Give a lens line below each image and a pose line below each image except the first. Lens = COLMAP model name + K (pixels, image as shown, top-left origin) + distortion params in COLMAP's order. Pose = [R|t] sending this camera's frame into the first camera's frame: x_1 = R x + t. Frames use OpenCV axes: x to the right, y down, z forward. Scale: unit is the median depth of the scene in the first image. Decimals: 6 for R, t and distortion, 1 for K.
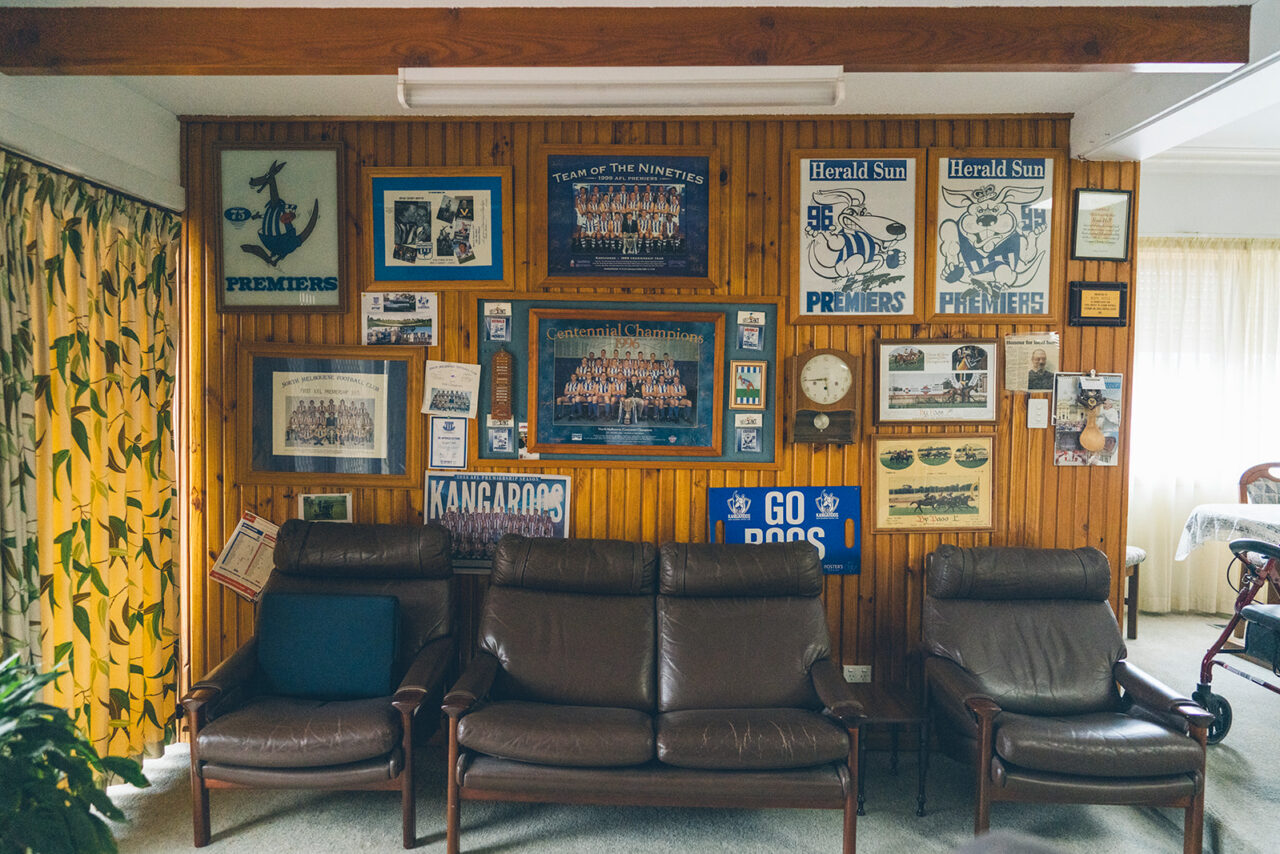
lens RADIAL K [[841.3, 0, 641.7], [0, 841.3, 417.9], [0, 0, 1]] dist [-0.004010, -0.000640]
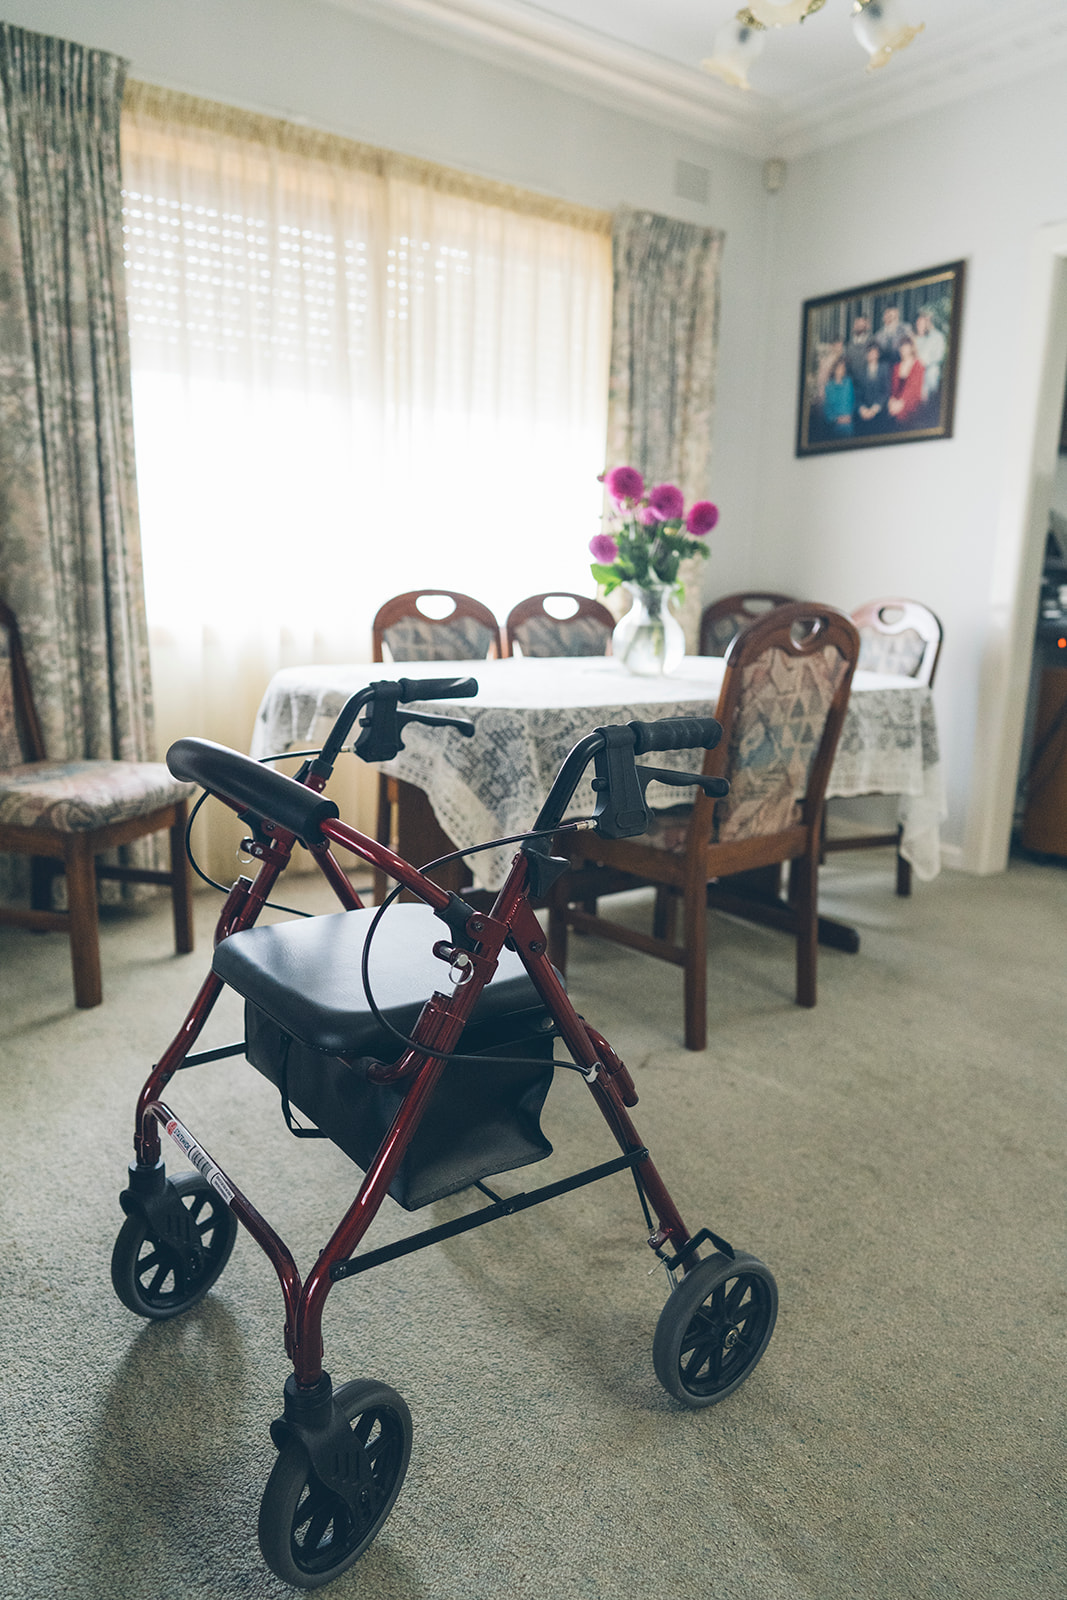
lens RADIAL K [[1141.4, 0, 496.7], [0, 1141.4, 801.2], [0, 0, 1]] dist [-0.001018, 0.000819]
pose [[0.805544, -0.115430, 0.581184, 0.409627], [0.010871, 0.983556, 0.180277, 0.067306], [-0.592437, -0.138903, 0.793552, 0.435090]]
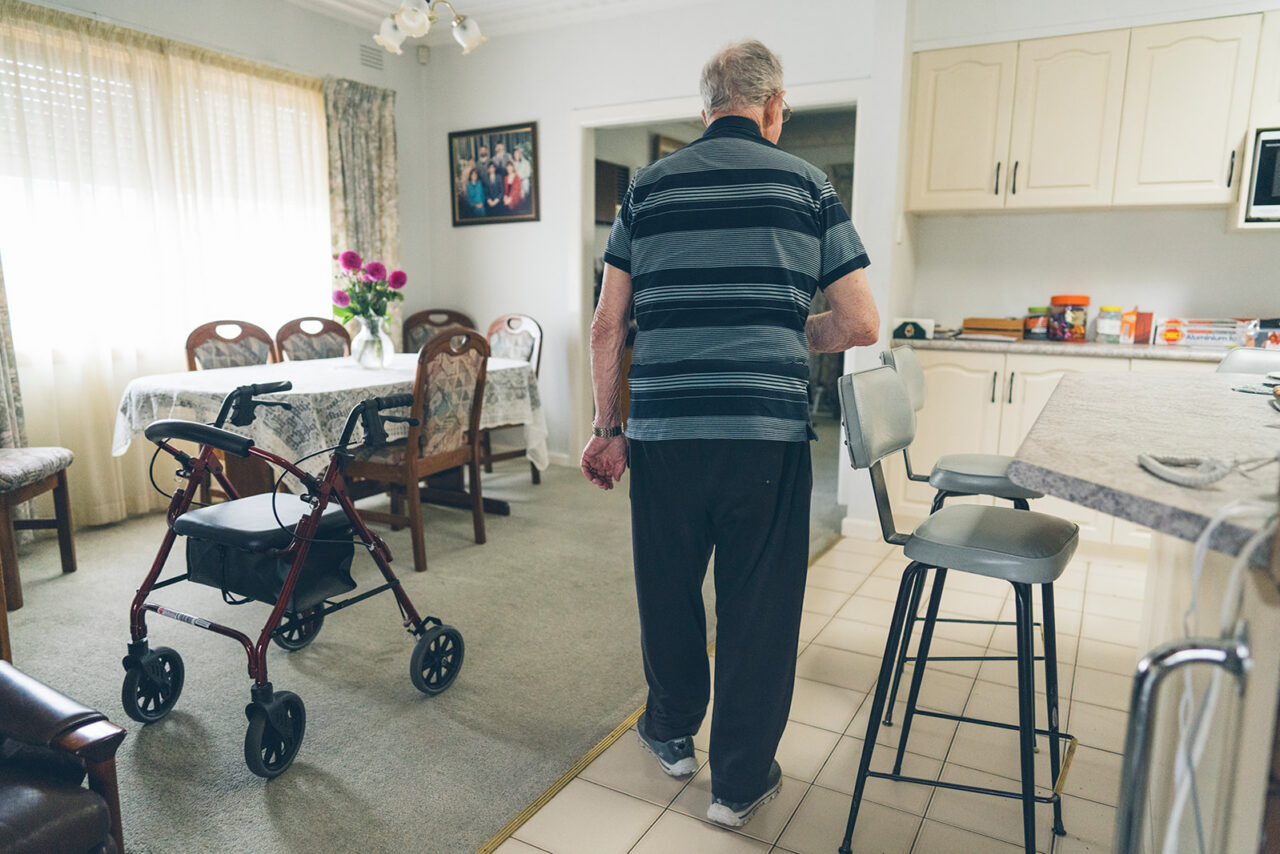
lens RADIAL K [[841.3, 0, 641.7], [0, 841.3, 417.9], [0, 0, 1]] dist [-0.004010, -0.000640]
pose [[0.468110, -0.151992, 0.870501, 0.232013], [0.029476, 0.987234, 0.156523, 0.036186], [-0.883178, -0.047611, 0.466615, 0.260601]]
